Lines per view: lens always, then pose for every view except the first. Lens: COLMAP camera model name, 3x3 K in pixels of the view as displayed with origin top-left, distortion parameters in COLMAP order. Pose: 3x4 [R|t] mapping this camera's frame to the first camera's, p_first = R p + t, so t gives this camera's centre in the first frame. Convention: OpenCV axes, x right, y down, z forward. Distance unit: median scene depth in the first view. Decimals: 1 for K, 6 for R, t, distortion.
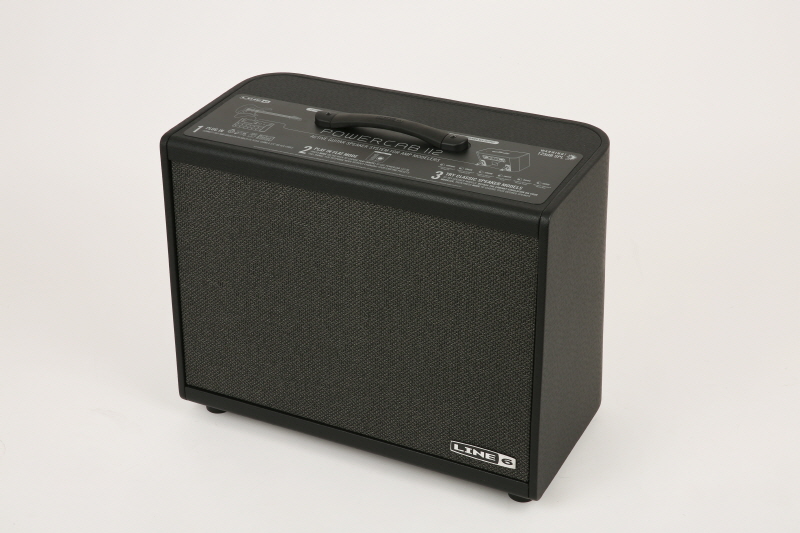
lens RADIAL K [[1461.4, 0, 400.0], [0, 1461.4, 266.5], [0, 0, 1]] dist [0.080662, 0.019296]
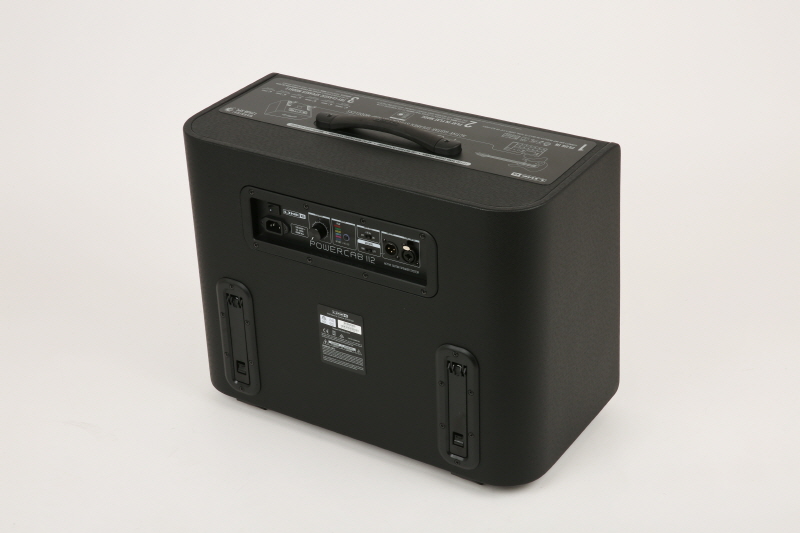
lens RADIAL K [[1525.8, 0, 400.0], [0, 1525.8, 266.5], [0, 0, 1]] dist [0.049336, 0.029150]
pose [[-0.993539, 0.028254, 0.109916, -0.131442], [0.108941, 0.508877, 0.853918, -0.963092], [-0.031807, 0.860375, -0.508667, 1.644359]]
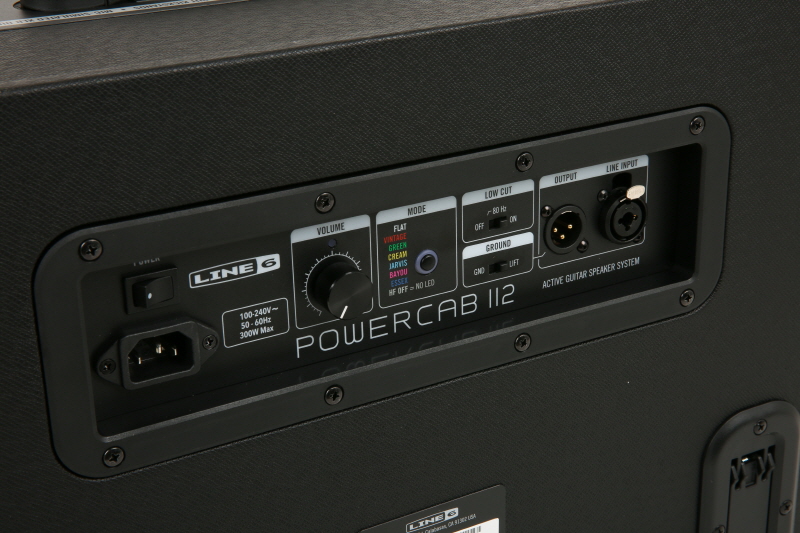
lens RADIAL K [[1461.4, 0, 400.0], [0, 1461.4, 266.5], [0, 0, 1]] dist [0.080662, 0.019296]
pose [[-0.537705, 0.369929, -0.757645, 0.259442], [-0.394236, 0.684009, 0.613766, -0.266140], [0.745286, 0.628716, -0.221956, 1.158221]]
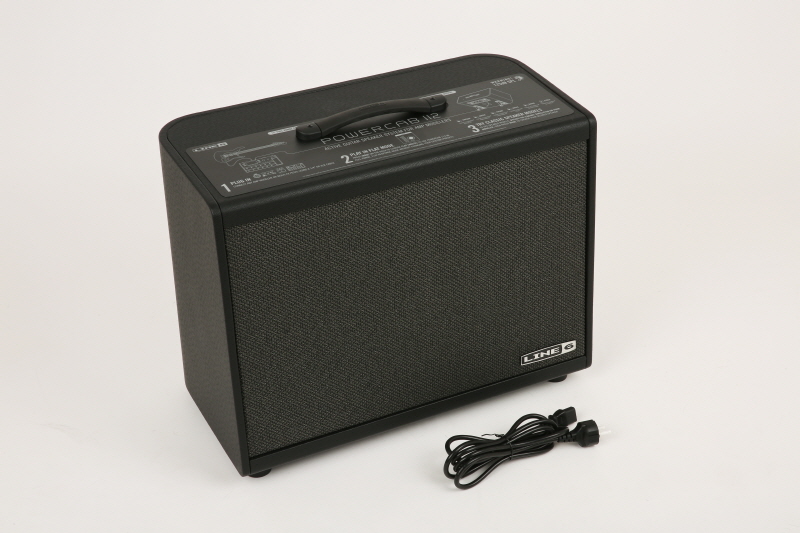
lens RADIAL K [[1461.4, 0, 400.0], [0, 1461.4, 266.5], [0, 0, 1]] dist [0.080662, 0.019296]
pose [[0.589347, -0.400331, 0.701716, -0.777076], [0.391798, 0.901239, 0.185102, -0.184949], [-0.706516, 0.165842, 0.687991, 0.297368]]
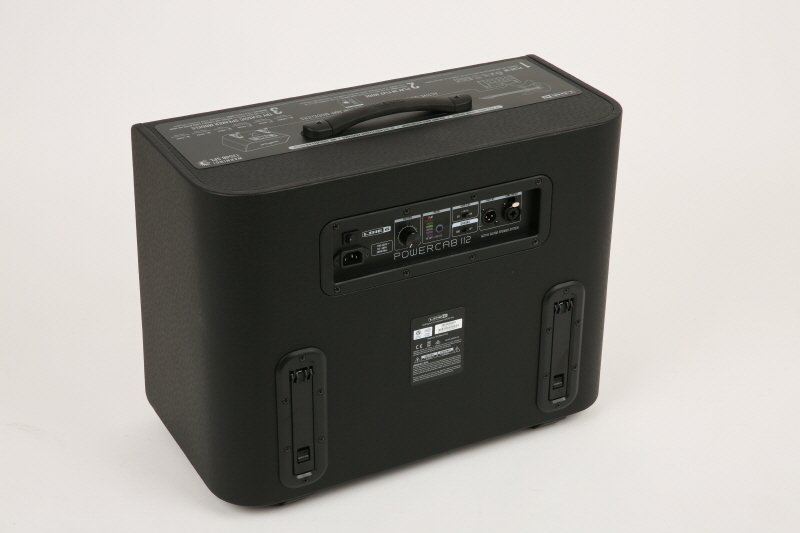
lens RADIAL K [[1461.4, 0, 400.0], [0, 1461.4, 266.5], [0, 0, 1]] dist [0.080662, 0.019296]
pose [[-0.572309, 0.414017, -0.707850, 0.684192], [-0.402838, 0.609917, 0.682438, -0.671073], [0.714271, 0.675715, -0.182280, 1.256051]]
